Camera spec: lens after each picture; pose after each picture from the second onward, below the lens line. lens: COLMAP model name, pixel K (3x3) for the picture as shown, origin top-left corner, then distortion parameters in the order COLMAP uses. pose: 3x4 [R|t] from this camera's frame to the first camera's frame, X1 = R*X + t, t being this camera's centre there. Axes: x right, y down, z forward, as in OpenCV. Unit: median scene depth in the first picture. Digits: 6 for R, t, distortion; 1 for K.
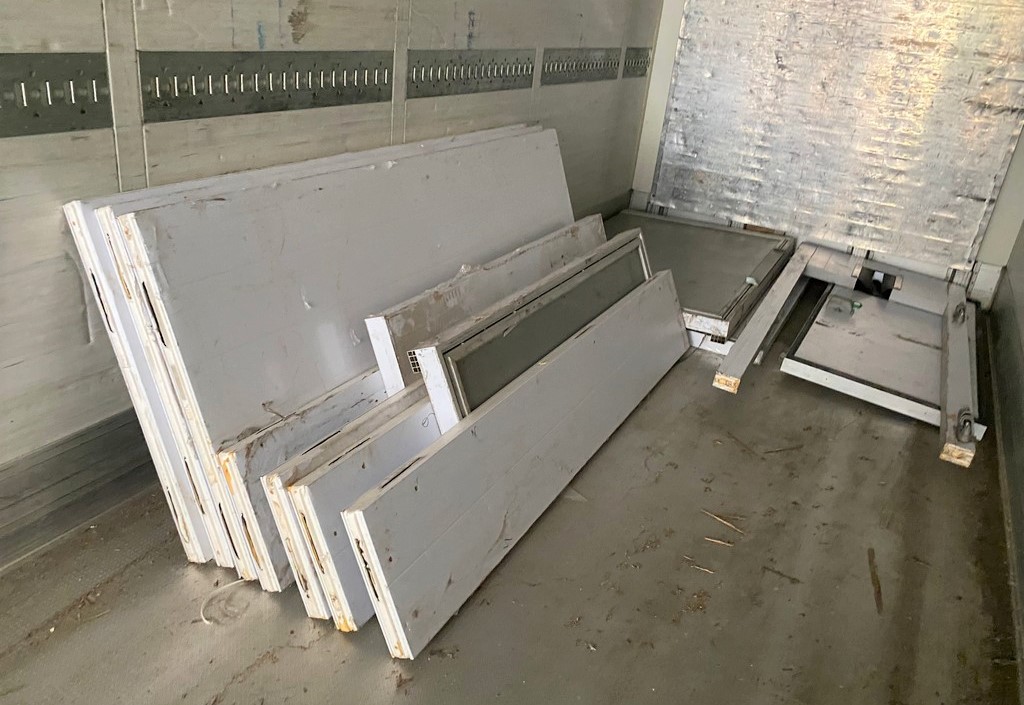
lens RADIAL K [[782.1, 0, 509.7], [0, 782.1, 338.8], [0, 0, 1]] dist [0.009805, -0.007865]
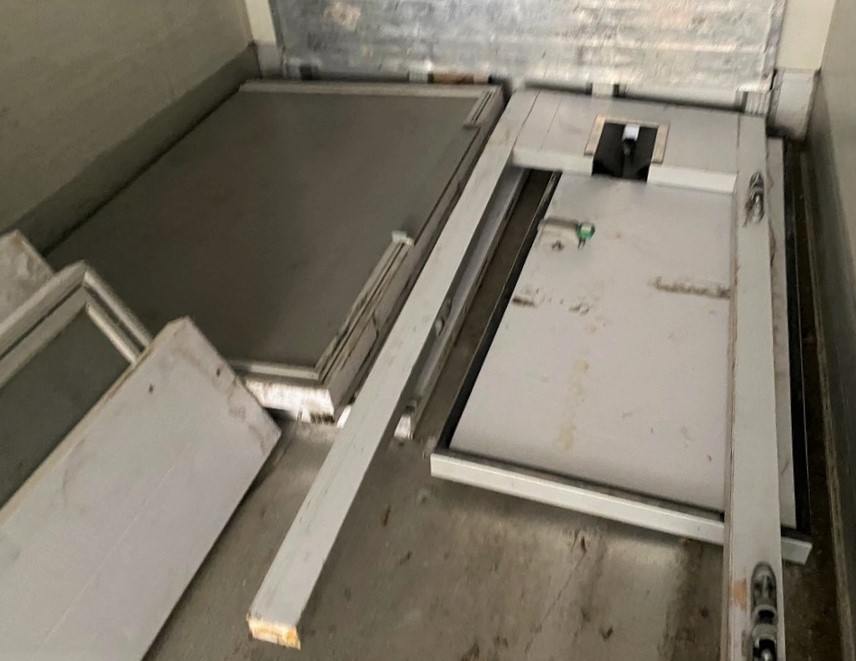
lens RADIAL K [[764.8, 0, 473.9], [0, 764.8, 301.9], [0, 0, 1]] dist [0.160055, -0.412299]
pose [[0.963749, -0.255523, 0.076781, 0.386167], [0.227359, 0.937107, 0.264838, -0.208584], [-0.139624, -0.237780, 0.961231, 0.567104]]
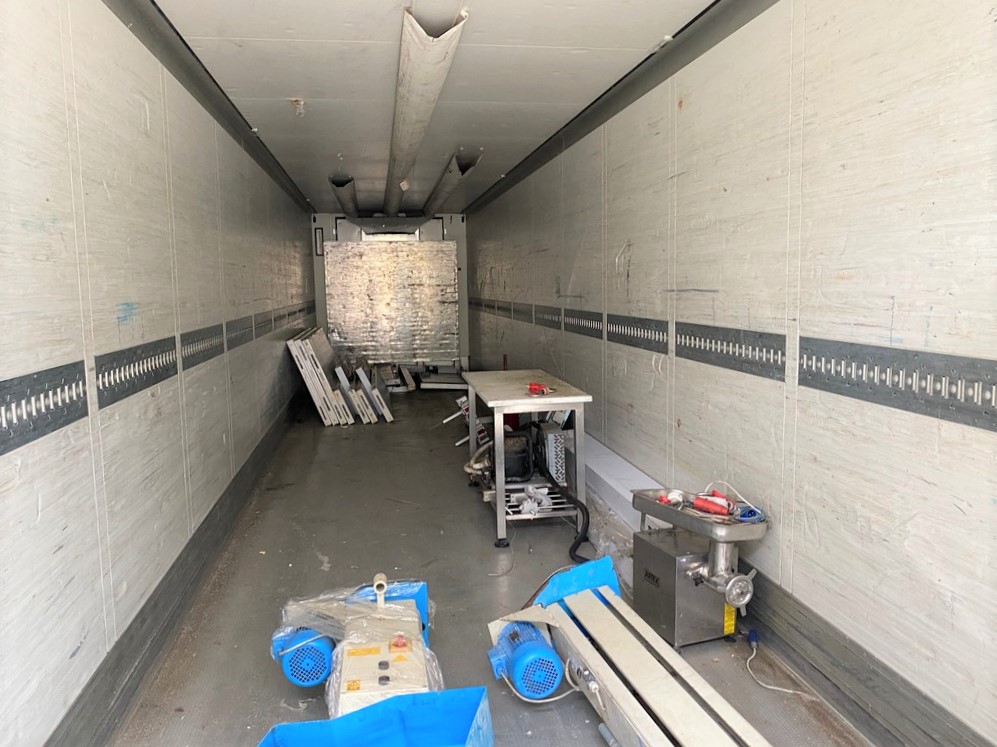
lens RADIAL K [[779.8, 0, 499.9], [0, 779.8, 377.6], [0, 0, 1]] dist [-0.006354, -0.001500]
pose [[0.786795, -0.186300, 0.588426, -1.257257], [0.334658, 0.929821, -0.153090, 0.604187], [-0.518611, 0.317372, 0.793926, -1.664010]]
